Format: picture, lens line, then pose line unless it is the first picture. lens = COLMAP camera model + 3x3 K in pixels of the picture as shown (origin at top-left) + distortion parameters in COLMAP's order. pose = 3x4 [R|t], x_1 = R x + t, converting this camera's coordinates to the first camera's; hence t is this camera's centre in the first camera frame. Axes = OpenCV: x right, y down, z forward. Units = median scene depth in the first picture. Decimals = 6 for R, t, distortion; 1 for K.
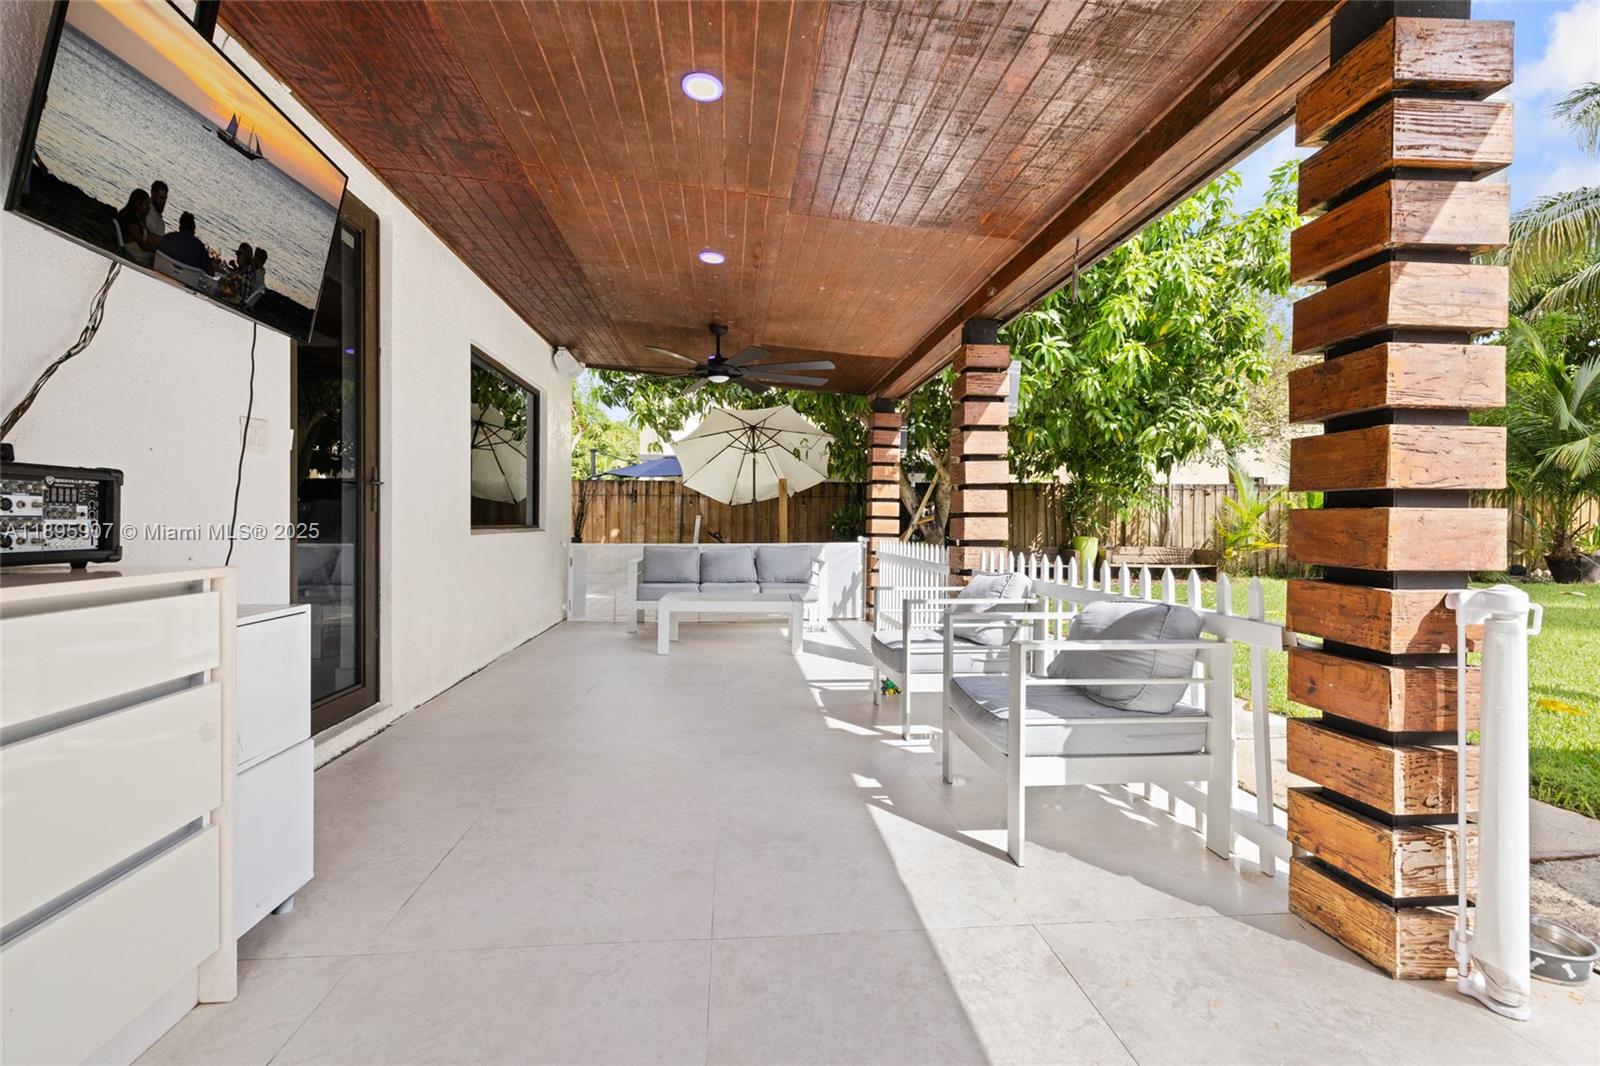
lens RADIAL K [[667.5, 0, 798.5], [0, 667.5, 525.3], [0, 0, 1]] dist [0.000748, 0.000140]
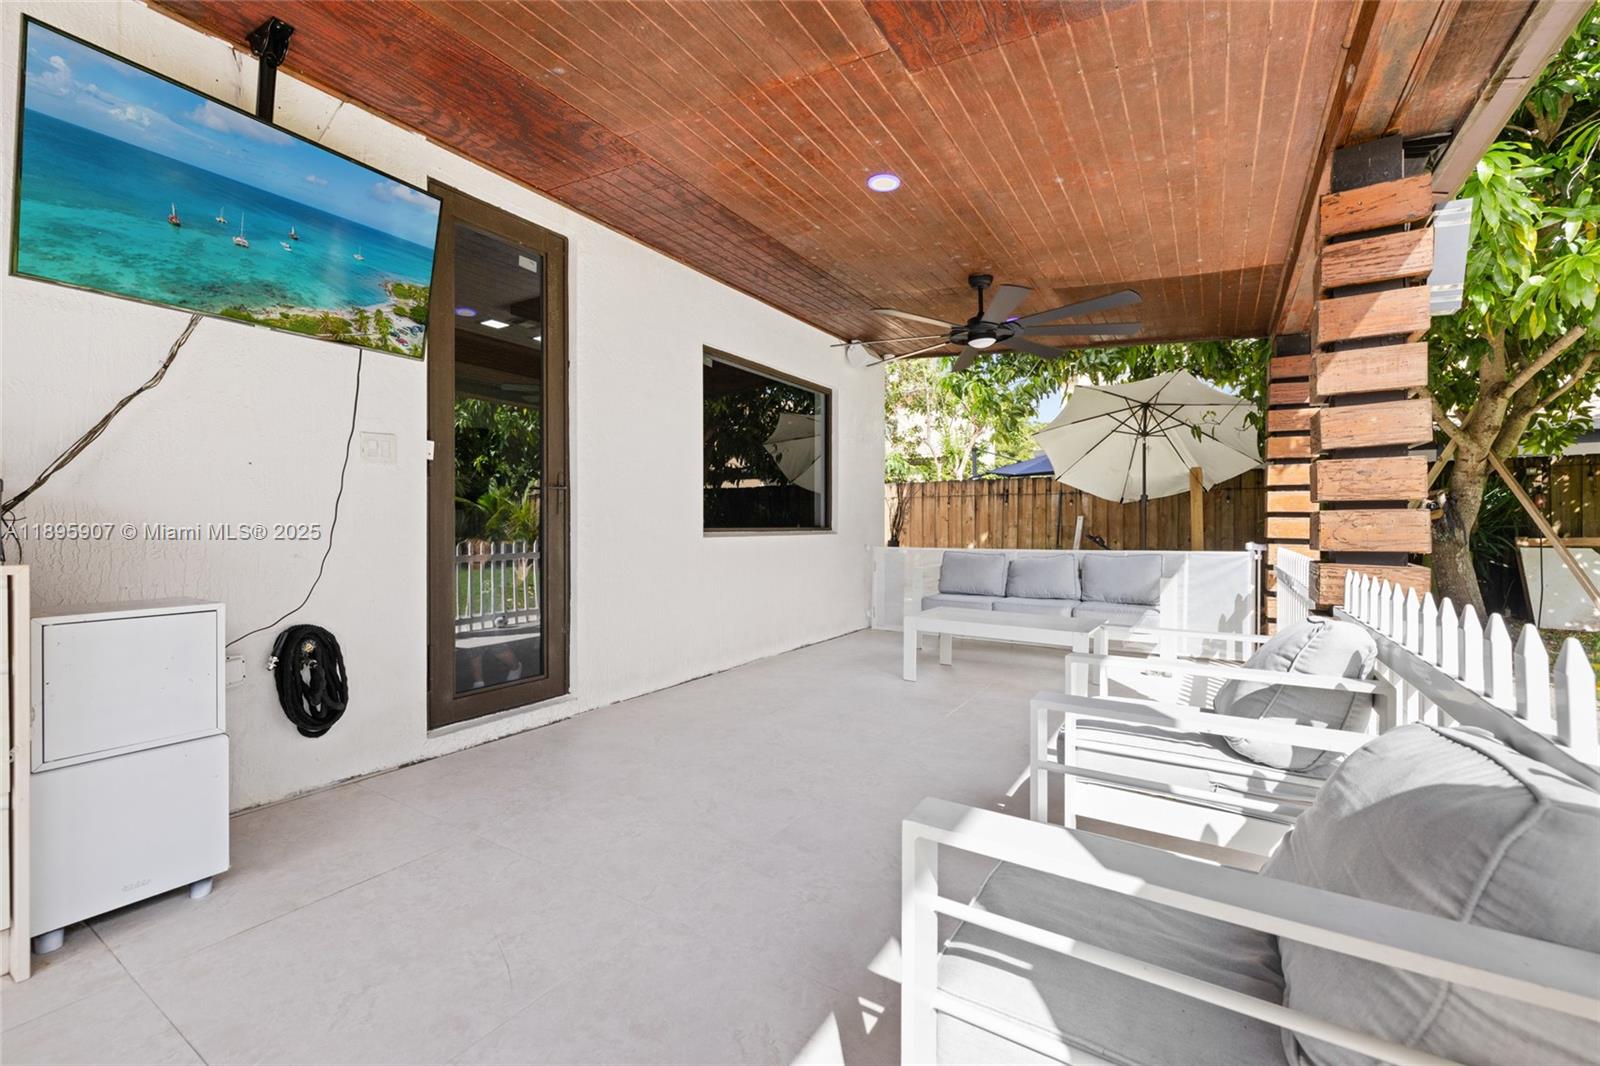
lens RADIAL K [[667.5, 0, 798.5], [0, 667.5, 525.3], [0, 0, 1]] dist [0.000748, 0.000140]
pose [[0.790790, -0.005329, -0.612064, 0.152489], [0.002310, 0.999981, -0.005722, 0.001828], [0.612083, 0.003111, 0.790787, 0.186342]]
